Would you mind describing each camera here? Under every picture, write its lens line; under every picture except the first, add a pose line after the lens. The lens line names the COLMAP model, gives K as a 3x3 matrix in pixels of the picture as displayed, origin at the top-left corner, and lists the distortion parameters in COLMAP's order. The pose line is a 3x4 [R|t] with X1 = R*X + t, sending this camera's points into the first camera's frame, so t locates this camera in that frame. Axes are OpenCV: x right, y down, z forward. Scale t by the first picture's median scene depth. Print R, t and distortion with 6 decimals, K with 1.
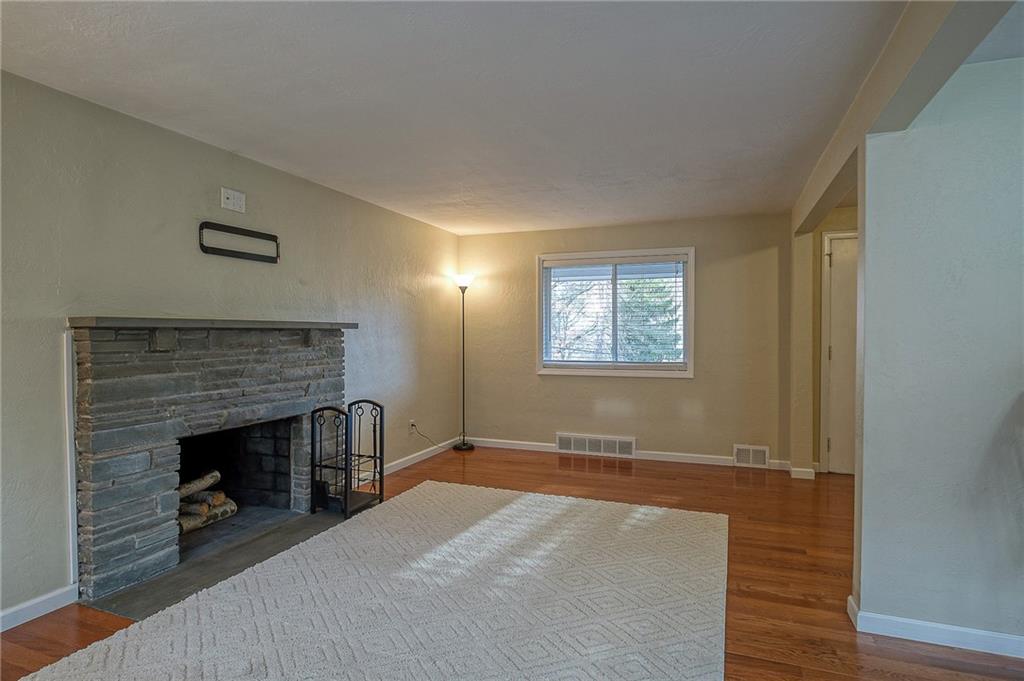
lens RADIAL K [[554.4, 0, 512.0], [0, 554.4, 340.5], [0, 0, 1]] dist [-0.019765, 0.000782]
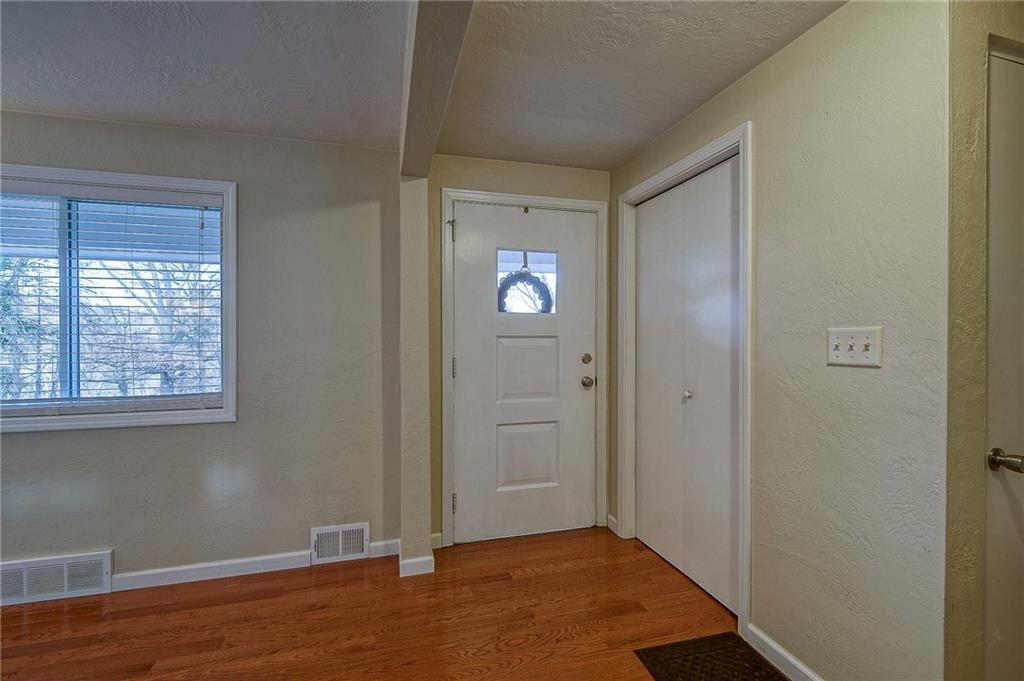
lens RADIAL K [[446.2, 0, 512.0], [0, 446.2, 340.5], [0, 0, 1]] dist [-0.002207, -0.000901]
pose [[0.795320, -0.003657, 0.606178, 0.289722], [0.011416, 0.999895, -0.008946, -0.004886], [-0.606082, 0.014035, 0.795278, 0.499028]]
